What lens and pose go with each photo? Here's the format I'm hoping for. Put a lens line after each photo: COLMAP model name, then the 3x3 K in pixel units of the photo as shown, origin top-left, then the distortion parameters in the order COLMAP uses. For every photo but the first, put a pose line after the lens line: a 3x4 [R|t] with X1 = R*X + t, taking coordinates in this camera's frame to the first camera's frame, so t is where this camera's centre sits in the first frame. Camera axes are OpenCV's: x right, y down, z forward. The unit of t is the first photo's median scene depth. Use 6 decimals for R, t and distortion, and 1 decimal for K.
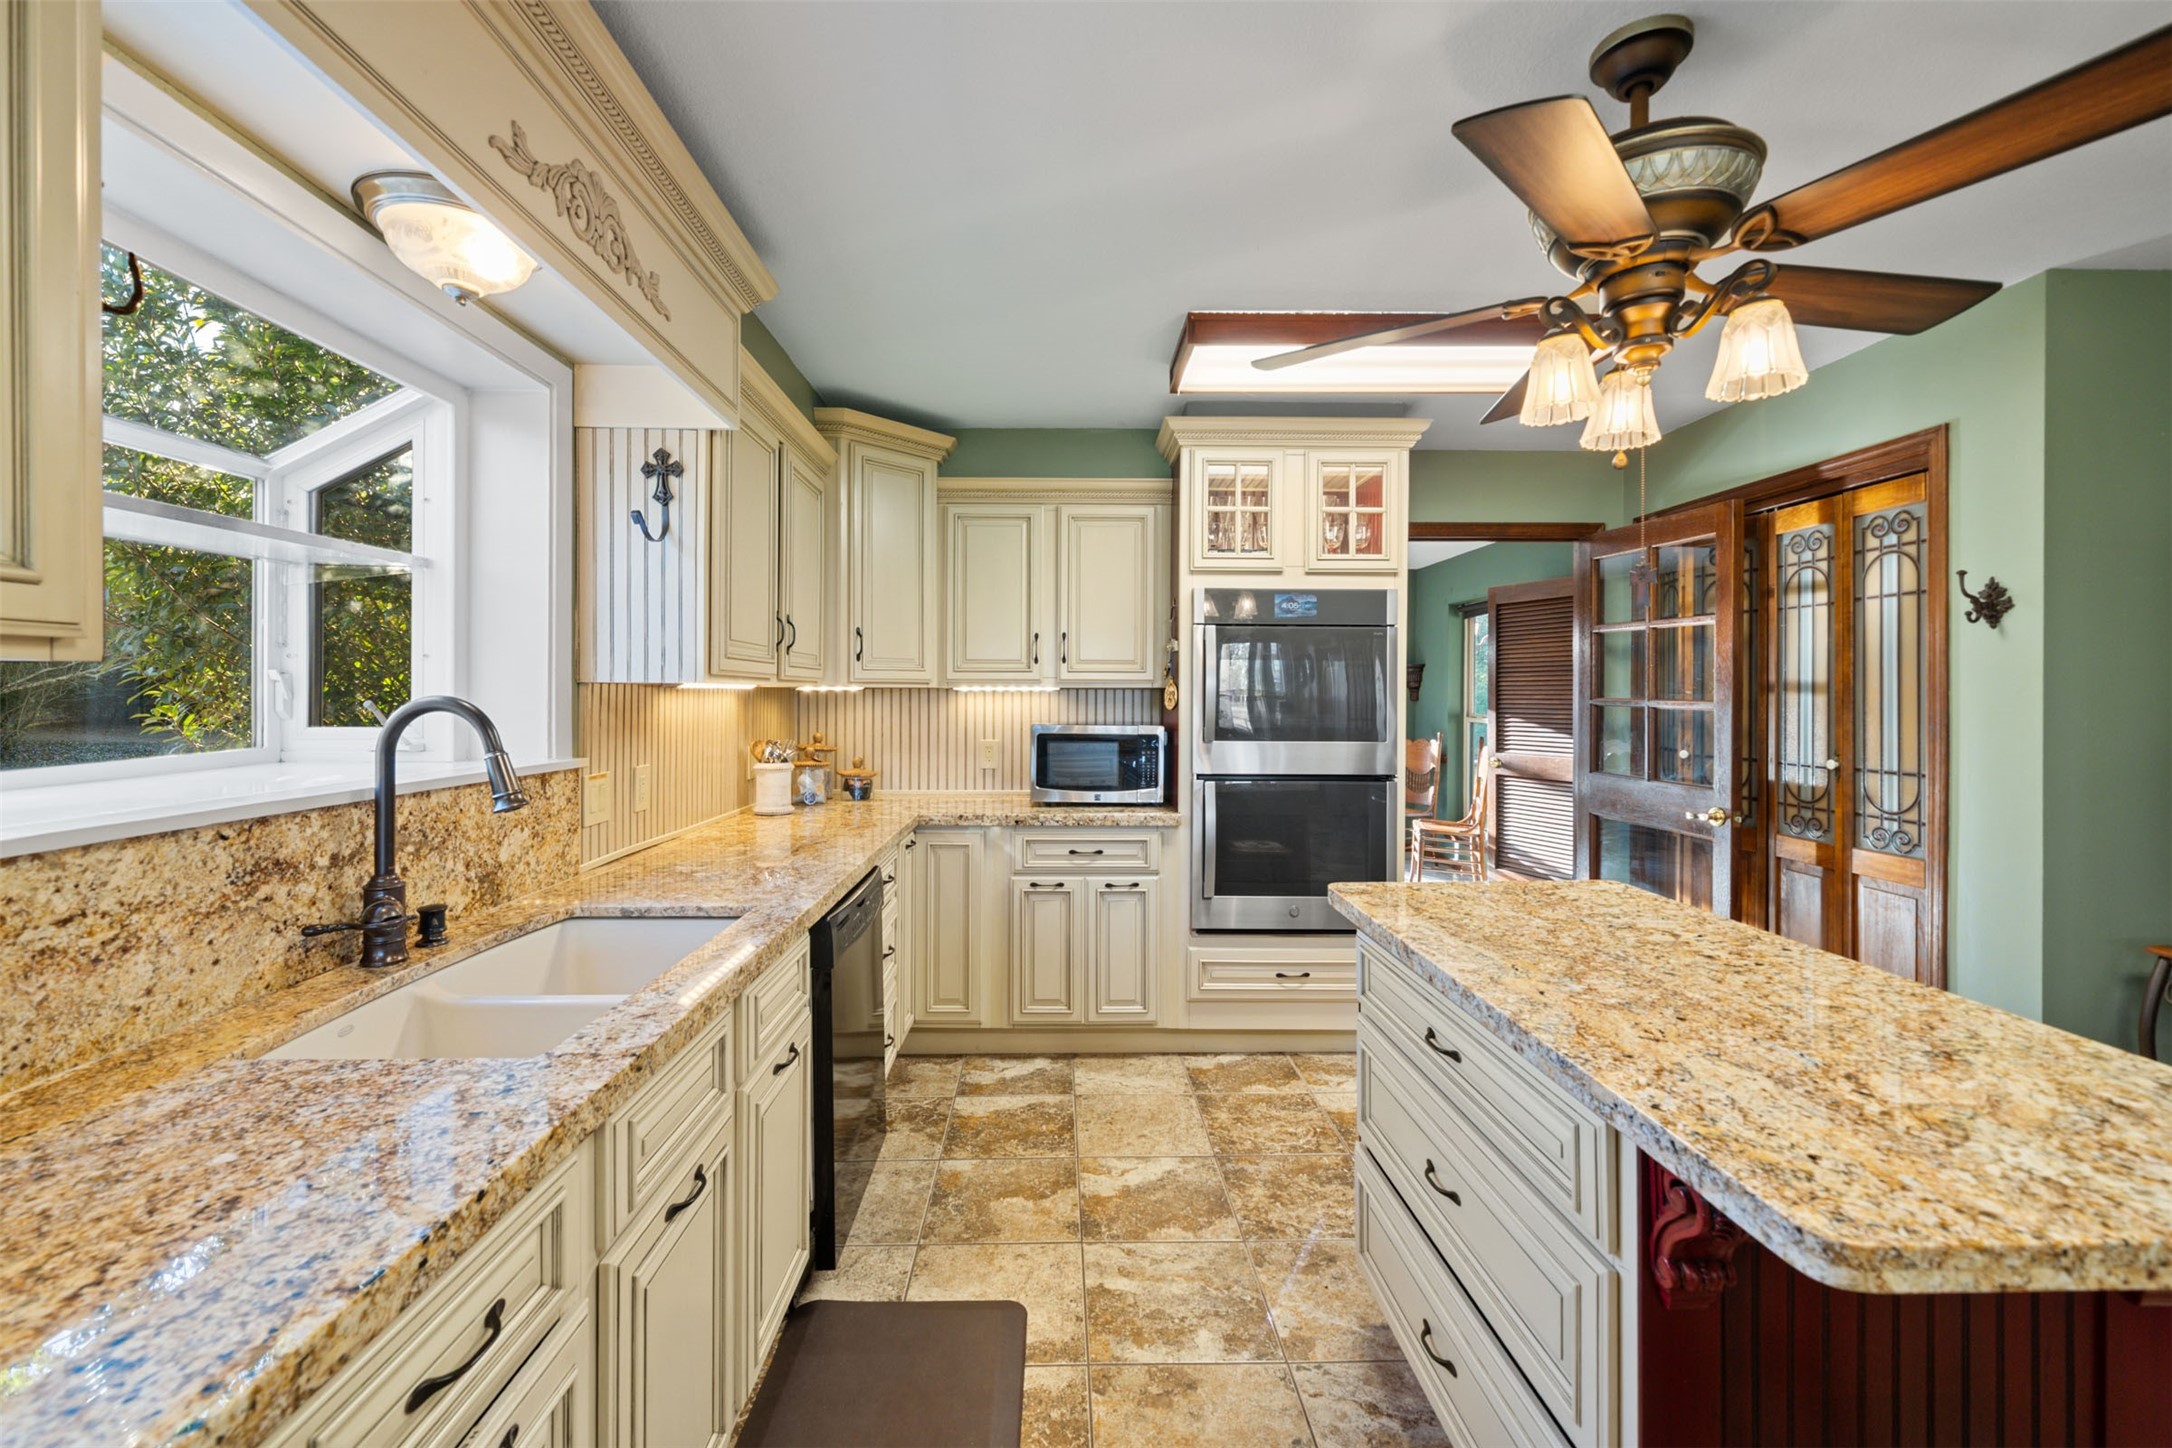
lens RADIAL K [[907.4, 0, 1074.6], [0, 907.4, 692.7], [0, 0, 1]] dist [-0.000183, 0.000003]
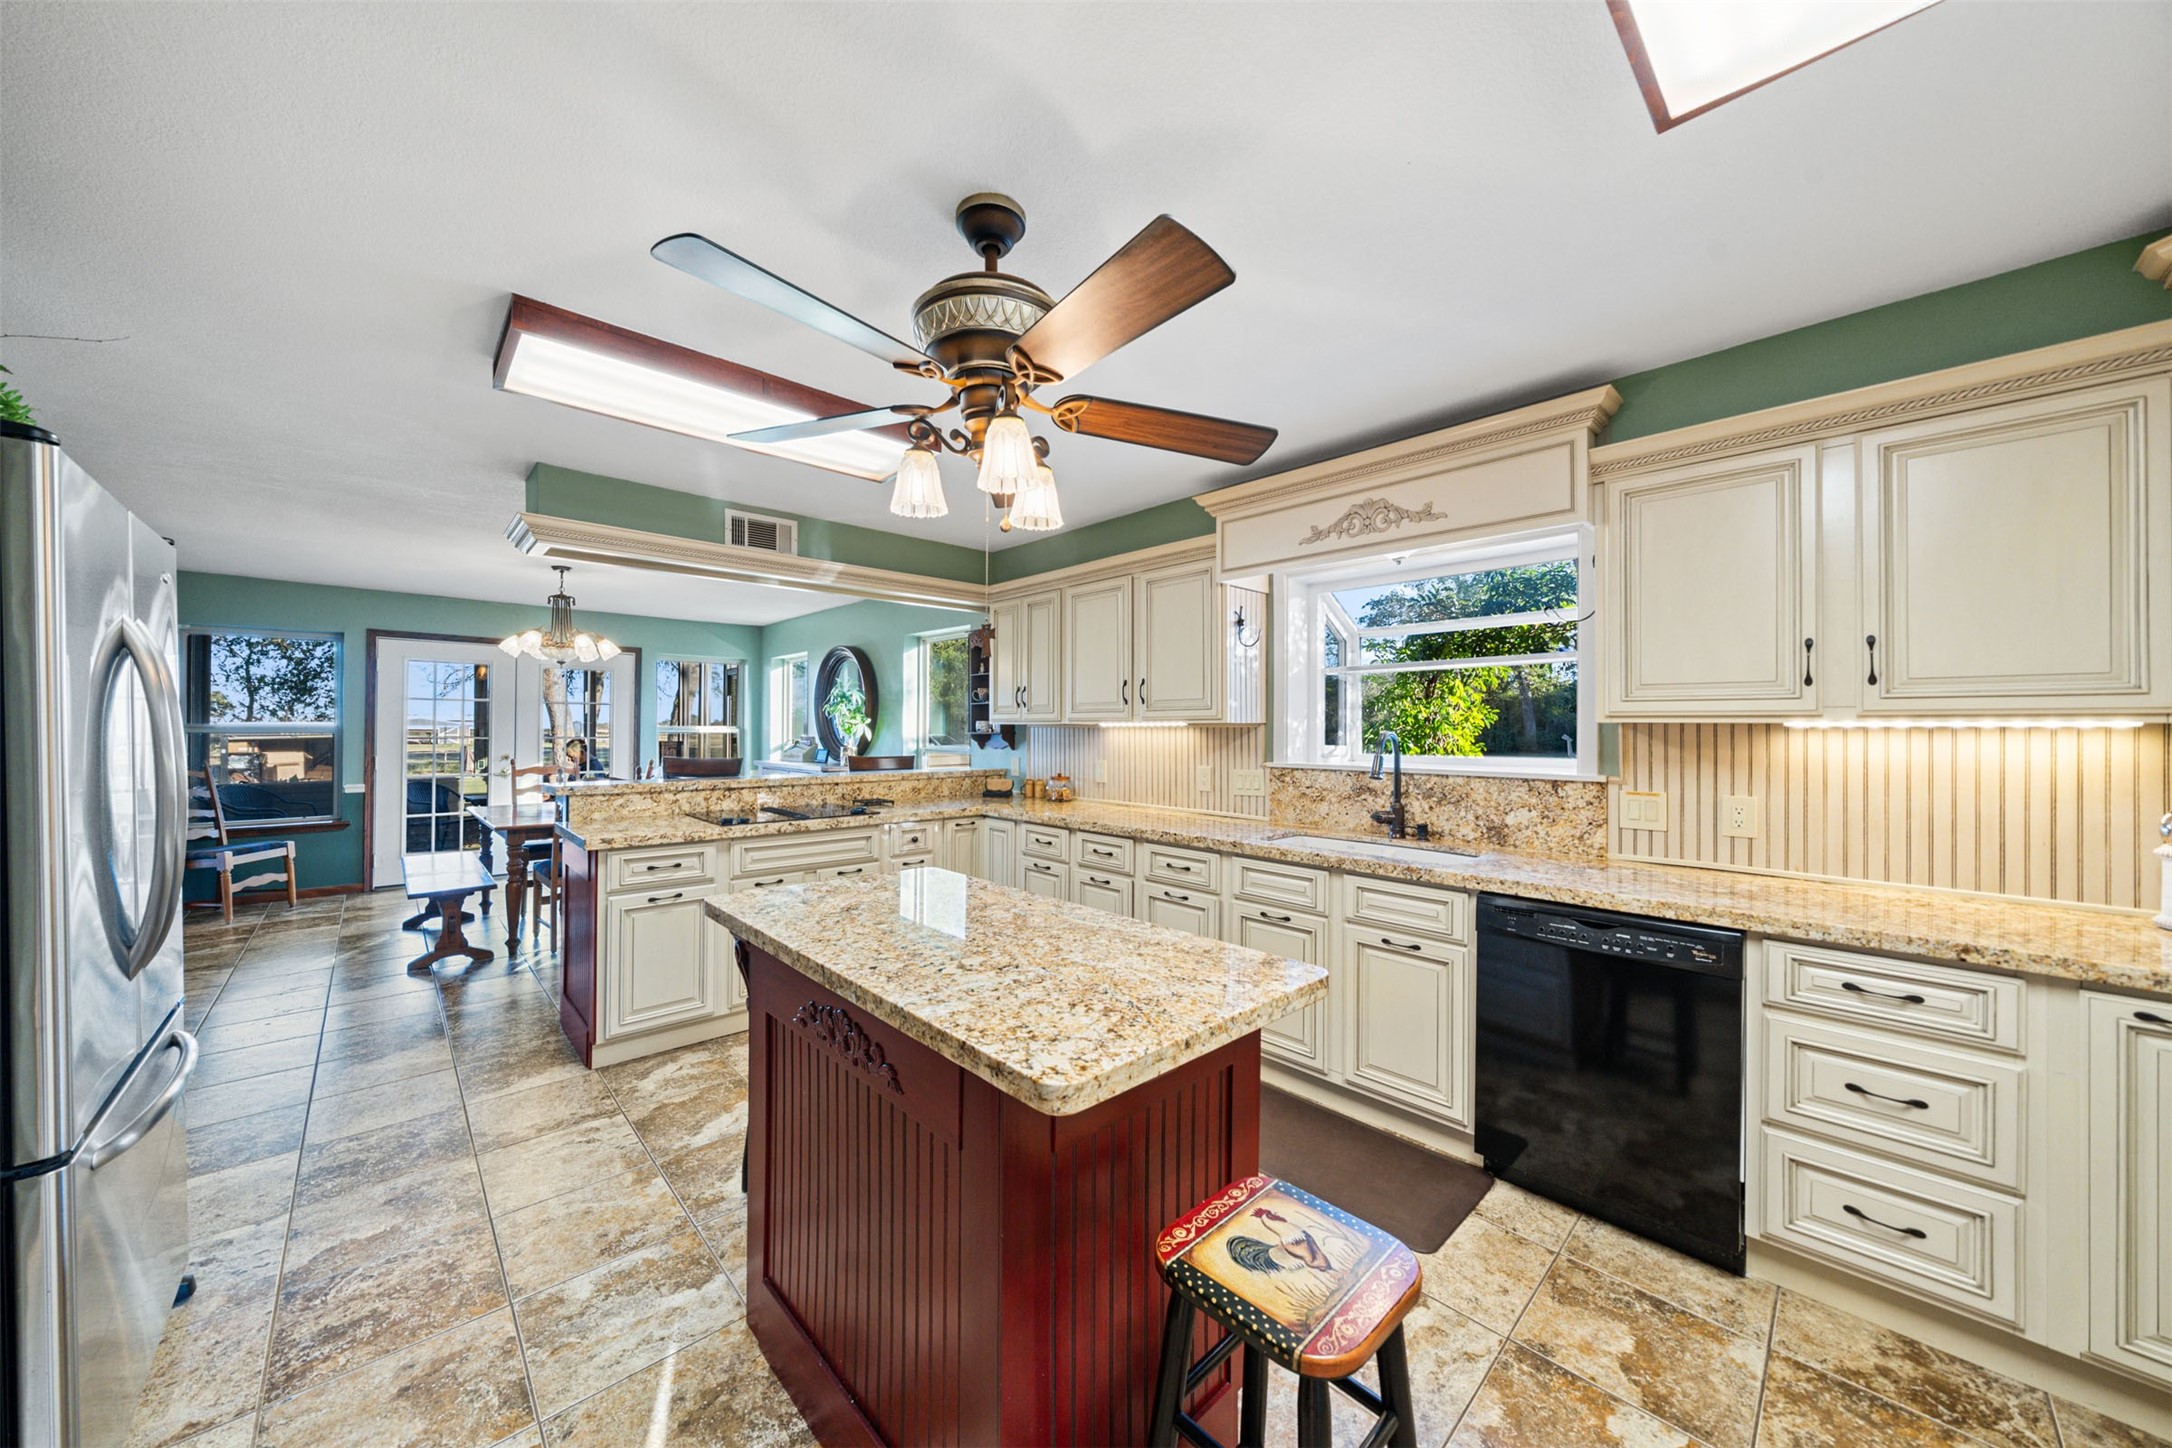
lens RADIAL K [[747.4, 0, 1086.0], [0, 747.4, 724.0], [0, 0, 1]] dist [-0.001172, -0.000085]
pose [[-0.732995, -0.011657, -0.680134, 0.903920], [-0.008417, 0.999932, -0.008067, 0.006613], [0.680182, -0.000189, -0.733044, 1.380982]]
